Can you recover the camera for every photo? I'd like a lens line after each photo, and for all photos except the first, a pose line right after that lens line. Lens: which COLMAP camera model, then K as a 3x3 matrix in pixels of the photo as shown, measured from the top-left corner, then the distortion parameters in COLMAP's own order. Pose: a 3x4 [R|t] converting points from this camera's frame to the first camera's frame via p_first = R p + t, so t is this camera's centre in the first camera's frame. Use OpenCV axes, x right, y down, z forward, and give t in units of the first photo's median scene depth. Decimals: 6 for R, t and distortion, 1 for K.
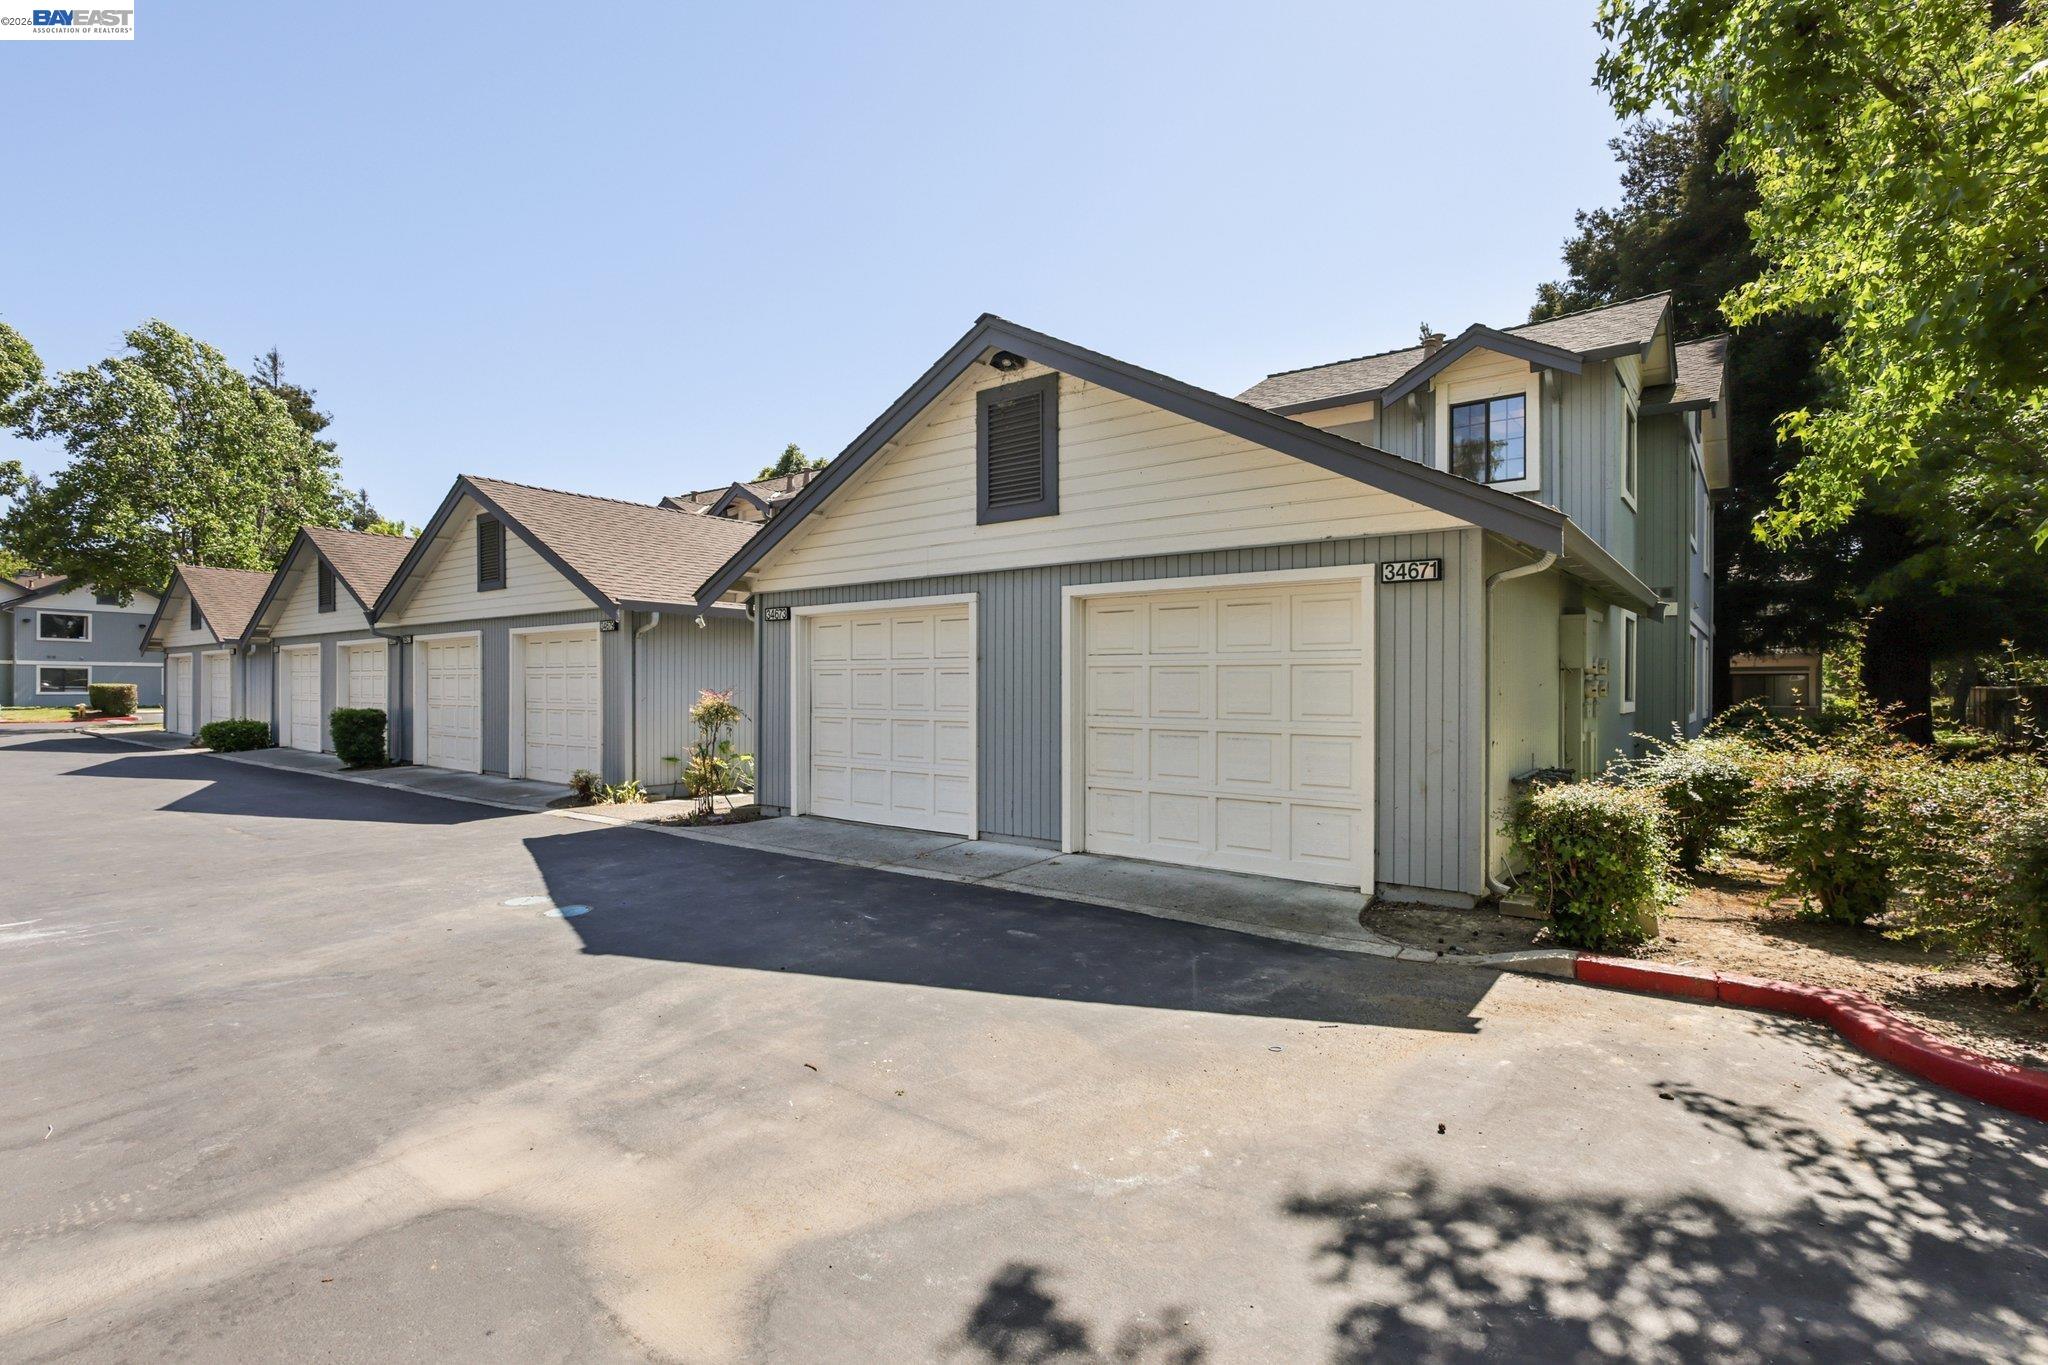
lens RADIAL K [[961.5, 0, 1020.5], [0, 961.5, 685.2], [0, 0, 1]] dist [0.000543, -0.001031]
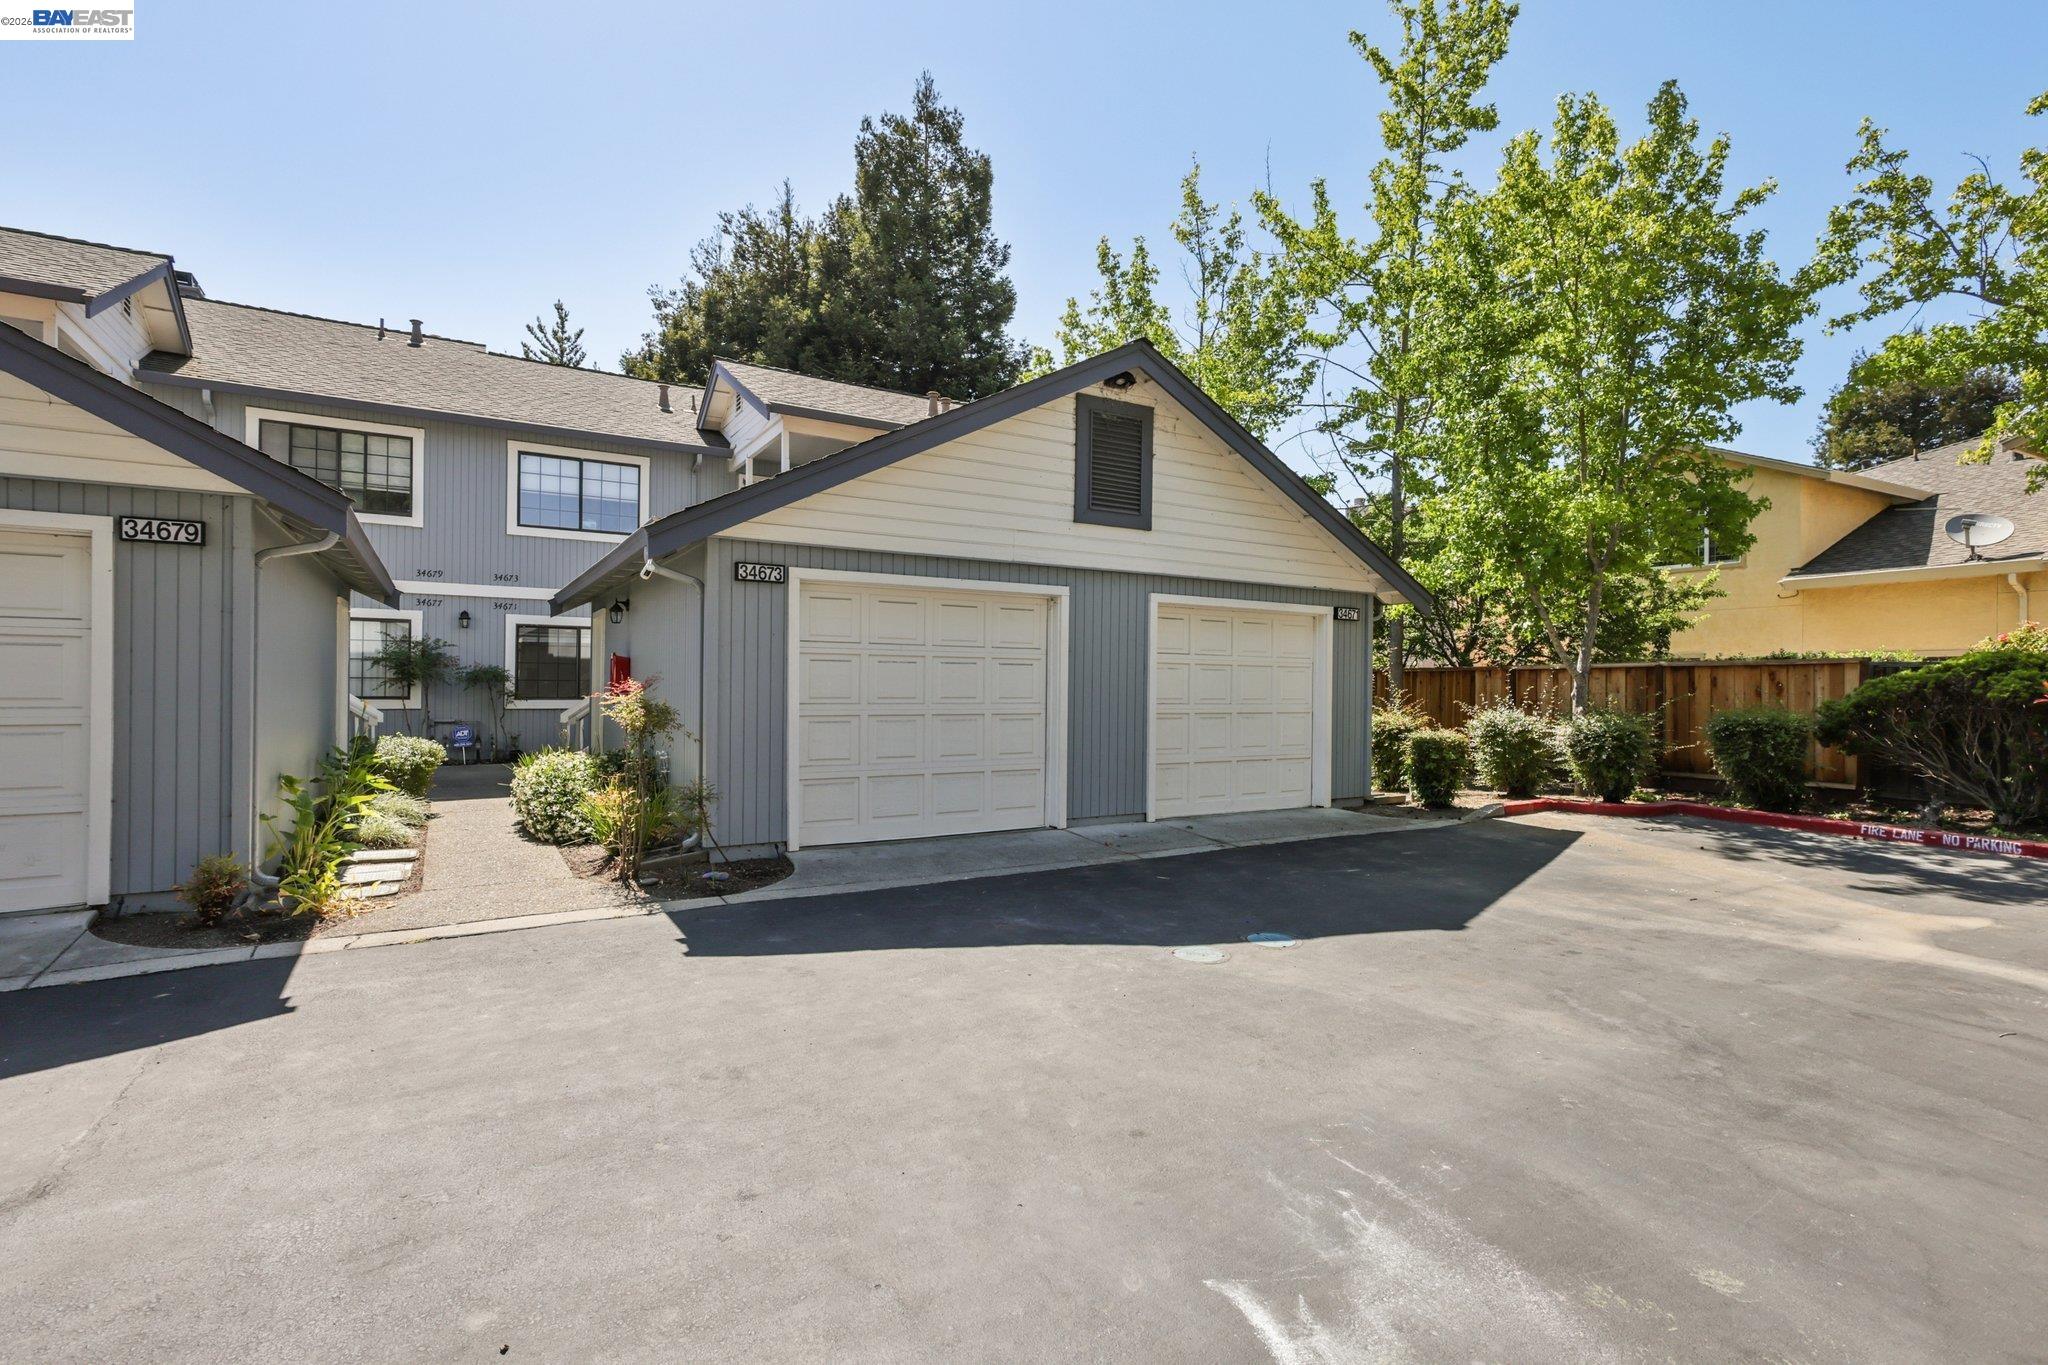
lens RADIAL K [[961.5, 0, 1020.5], [0, 961.5, 685.2], [0, 0, 1]] dist [0.000543, -0.001031]
pose [[0.359472, 0.001883, 0.933154, -1.103370], [-0.009079, 0.999958, 0.001480, 0.007856], [-0.933112, -0.009005, 0.359474, 0.734394]]
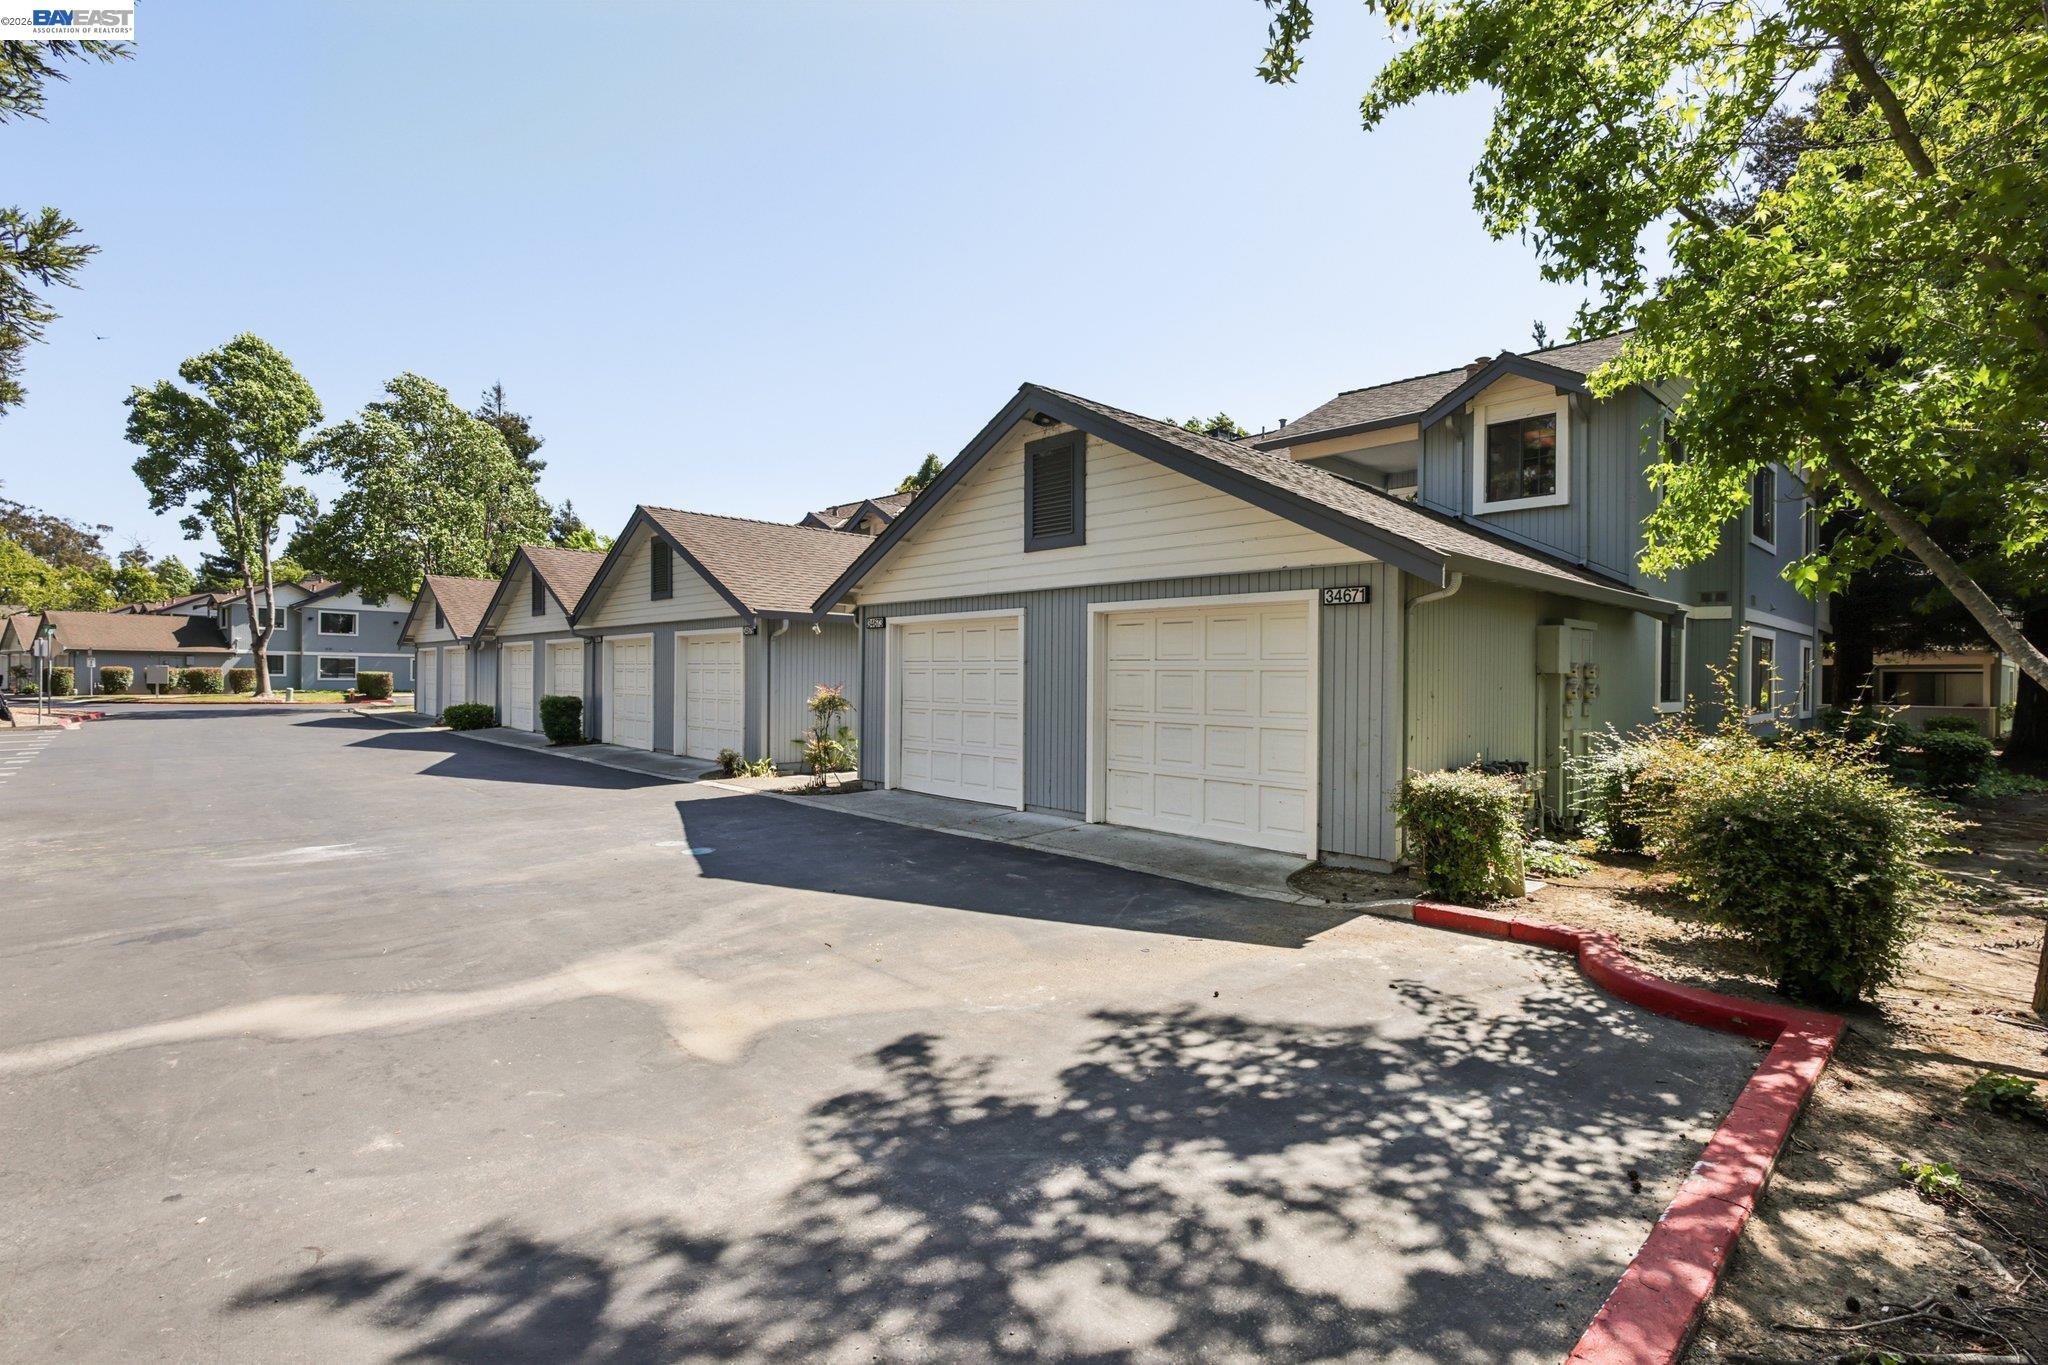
lens RADIAL K [[945.2, 0, 1023.5], [0, 945.2, 676.0], [0, 0, 1]] dist [-0.001826, 0.000102]
pose [[0.988644, 0.006381, -0.150141, 0.144069], [-0.006299, 0.999980, 0.001023, -0.012176], [0.150145, -0.000065, 0.988664, -0.196425]]
